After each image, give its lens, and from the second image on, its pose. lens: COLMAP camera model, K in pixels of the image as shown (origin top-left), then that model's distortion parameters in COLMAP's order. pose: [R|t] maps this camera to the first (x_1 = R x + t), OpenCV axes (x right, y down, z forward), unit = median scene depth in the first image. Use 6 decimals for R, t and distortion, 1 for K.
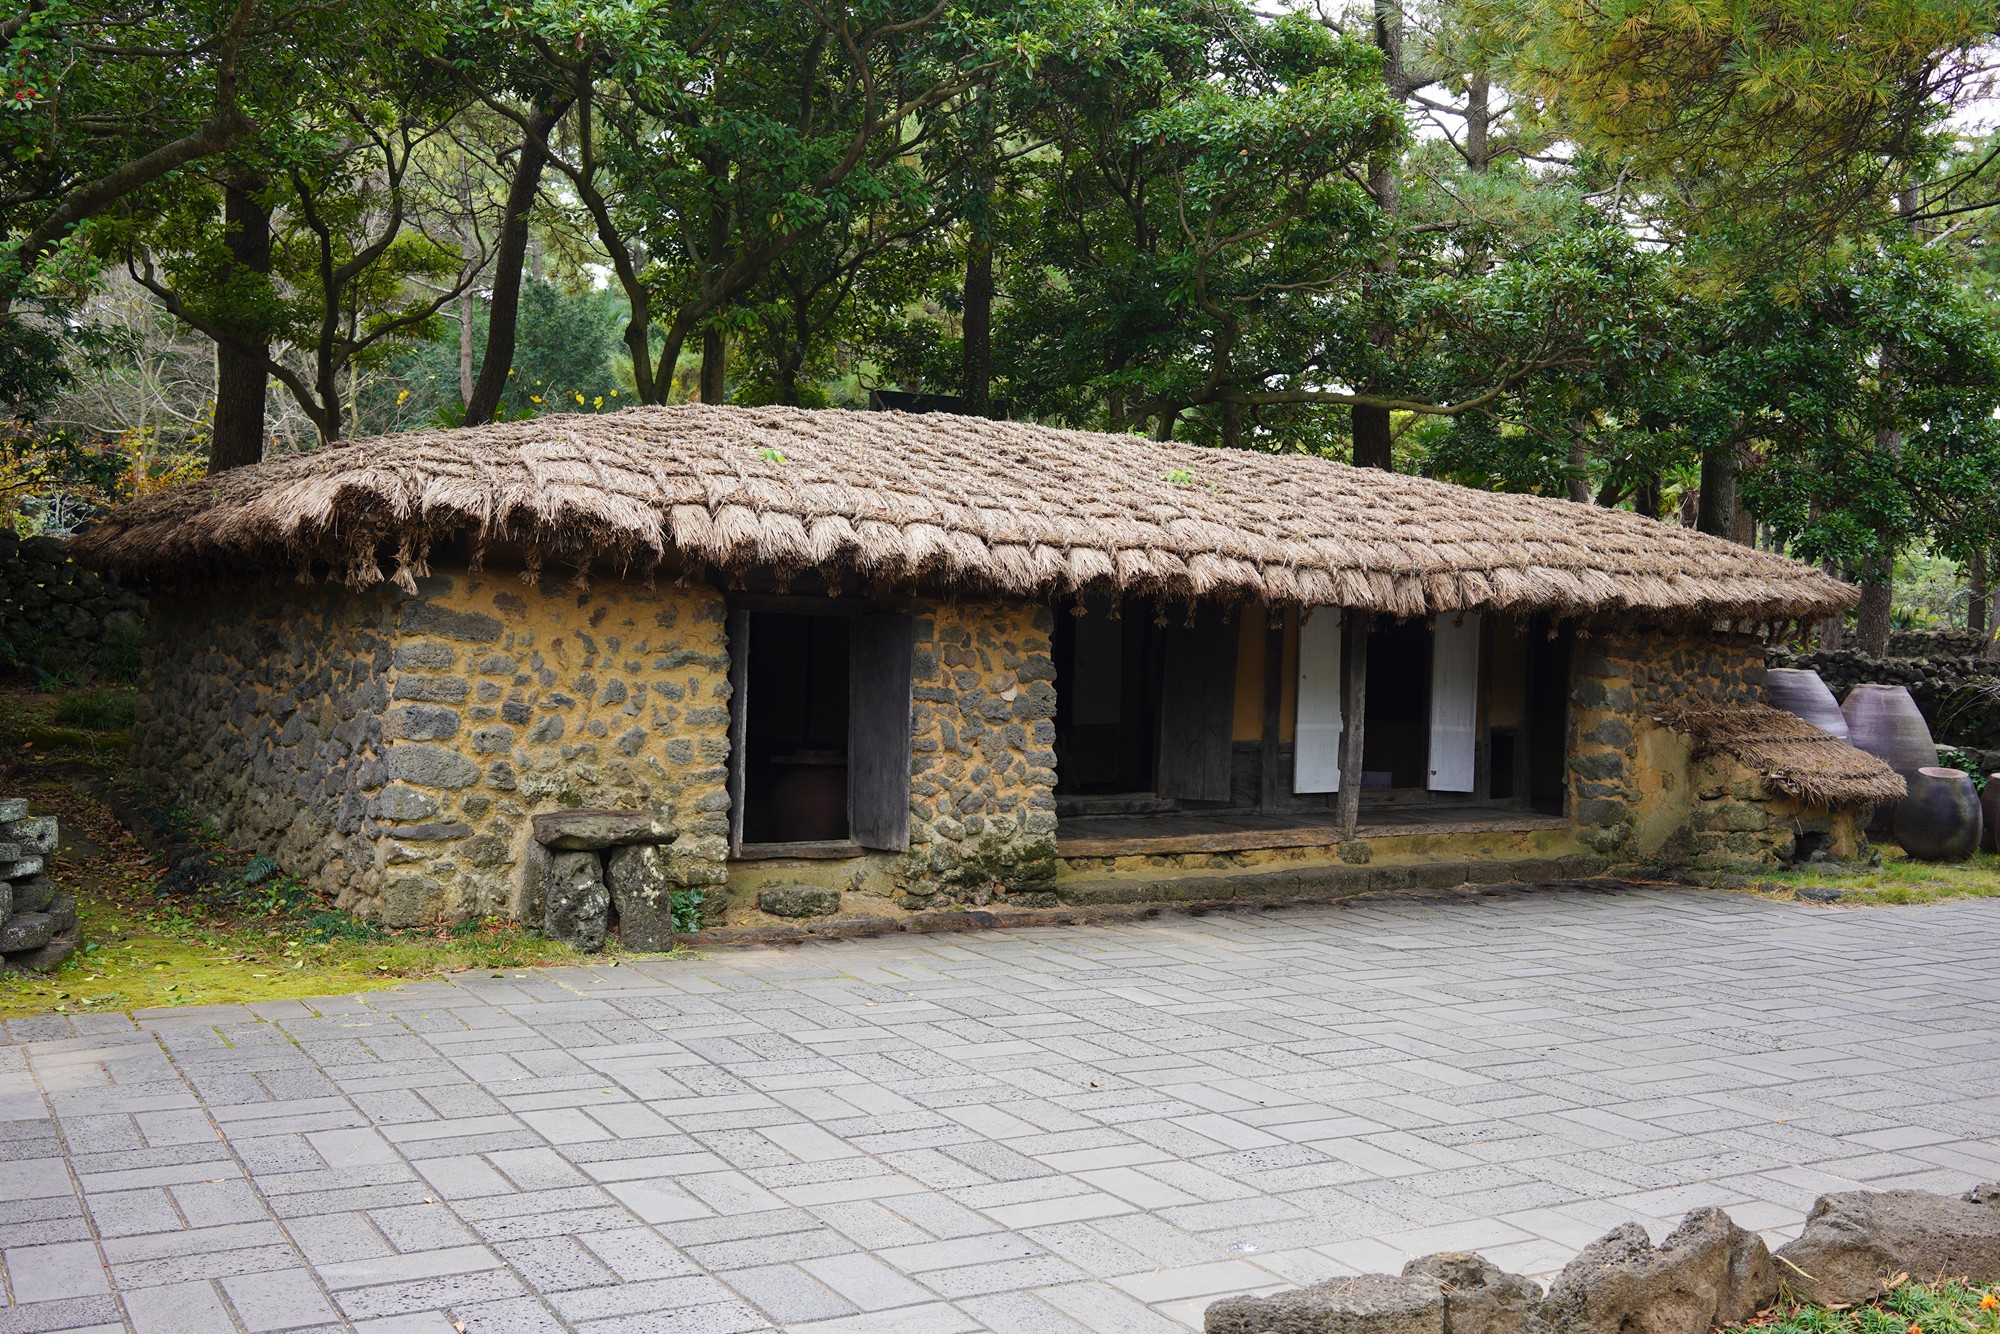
lens RADIAL K [[2034.7, 0, 1000.0], [0, 2034.7, 667.0], [0, 0, 1]] dist [-0.010058, -0.005629]
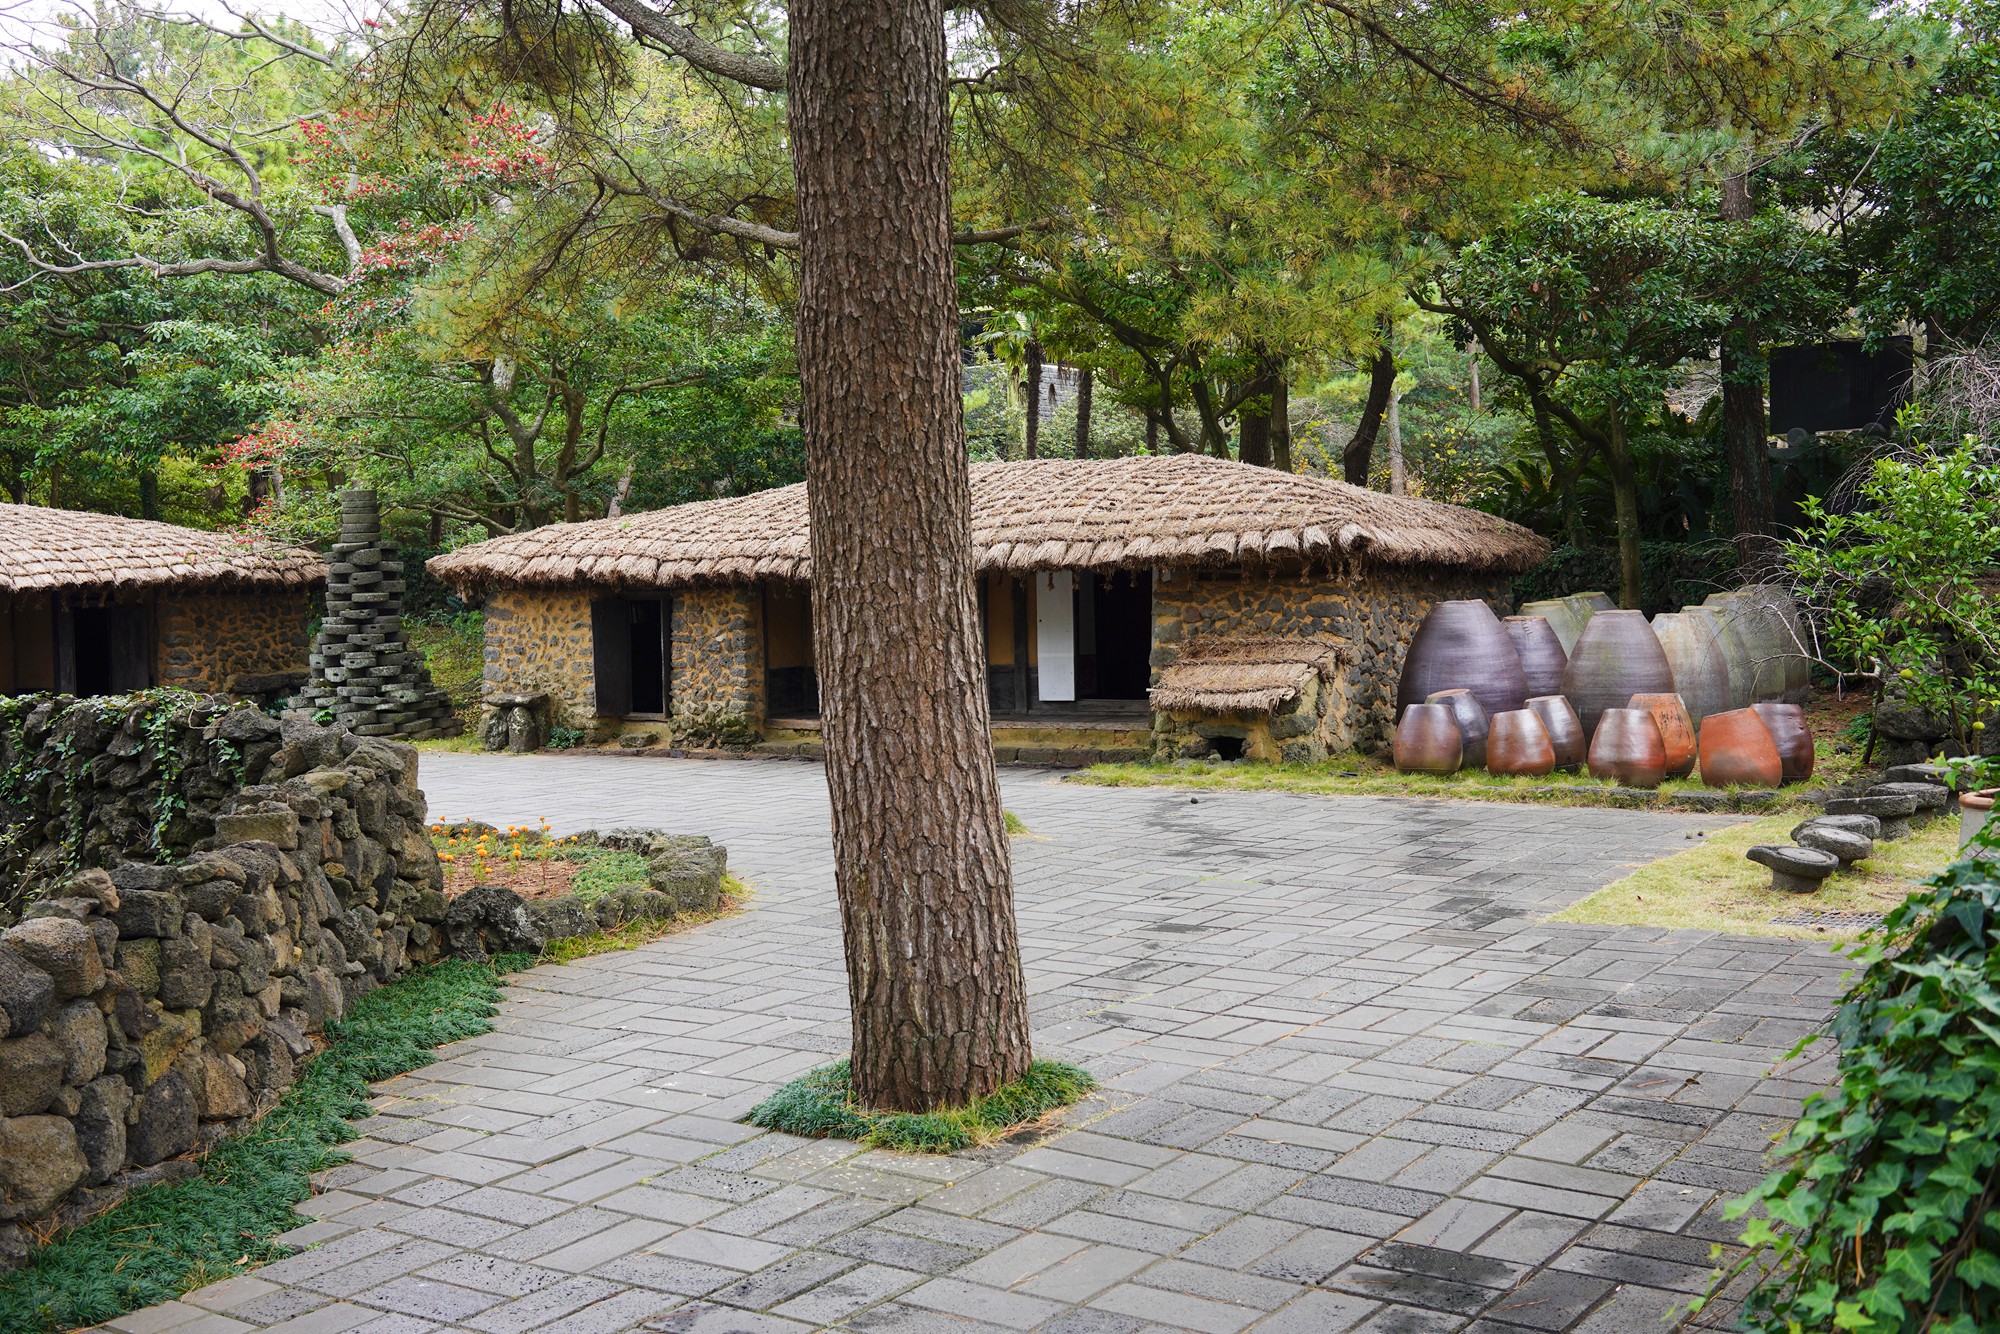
lens RADIAL K [[2034.7, 0, 1000.0], [0, 2034.7, 667.0], [0, 0, 1]] dist [-0.010058, -0.005629]
pose [[0.427937, -0.002238, -0.903806, 1.871484], [0.024982, 0.999644, 0.009354, 0.030045], [0.903463, -0.026581, 0.427840, 0.437081]]
